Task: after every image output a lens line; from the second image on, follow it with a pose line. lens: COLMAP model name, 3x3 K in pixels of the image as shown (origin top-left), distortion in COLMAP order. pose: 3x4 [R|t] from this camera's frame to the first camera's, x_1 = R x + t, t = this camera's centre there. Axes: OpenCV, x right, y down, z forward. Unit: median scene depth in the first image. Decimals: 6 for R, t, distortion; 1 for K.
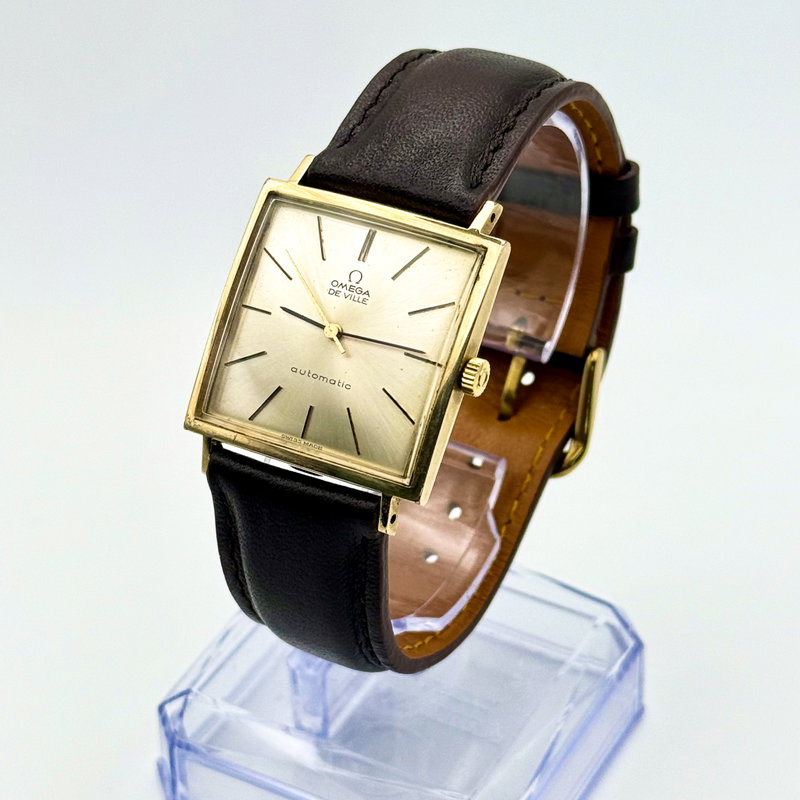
lens RADIAL K [[2281.4, 0, 423.0], [0, 2281.4, 400.3], [0, 0, 1]] dist [0.085406, 1.654199]
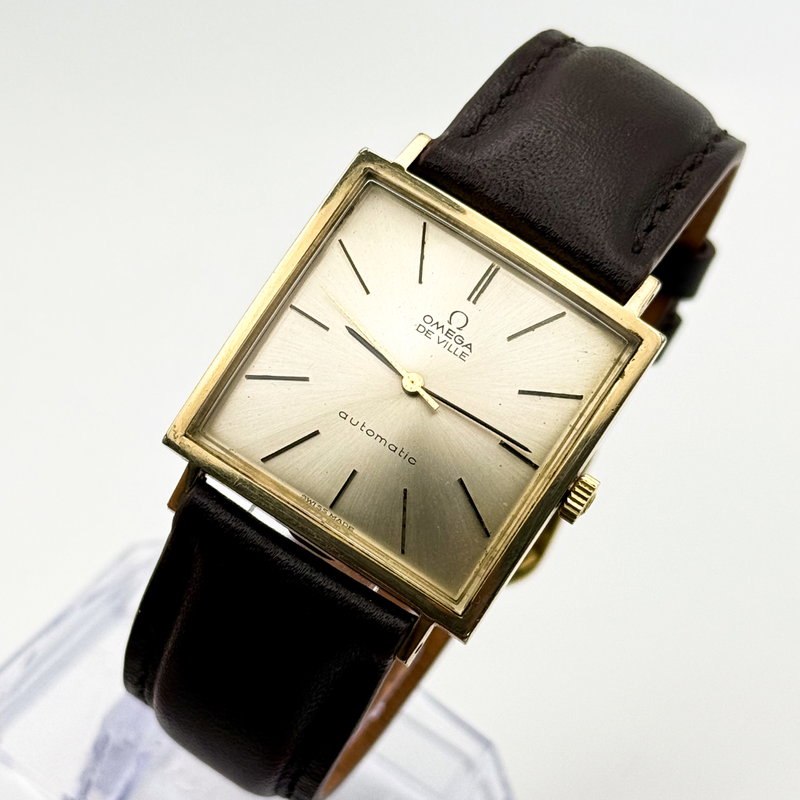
lens RADIAL K [[2351.7, 0, 400.3], [0, 2351.7, 430.6], [0, 0, 1]] dist [0.153472, 1.035803]
pose [[0.922414, 0.280187, 0.265795, -0.237652], [-0.296666, 0.954701, 0.023153, -0.031316], [-0.247267, -0.100209, 0.963752, 0.257681]]
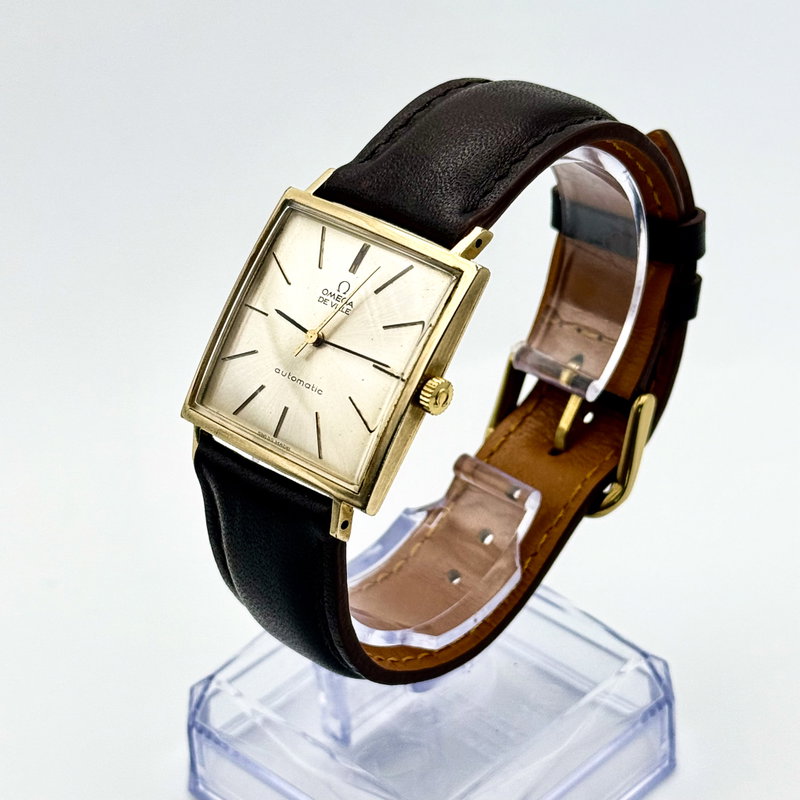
lens RADIAL K [[2281.4, 0, 423.0], [0, 2281.4, 400.3], [0, 0, 1]] dist [0.085406, 1.654199]
pose [[0.967052, 0.112265, -0.228489, 0.242433], [-0.118249, 0.992904, -0.012626, 0.005176], [0.225450, 0.039228, 0.973465, 0.007889]]
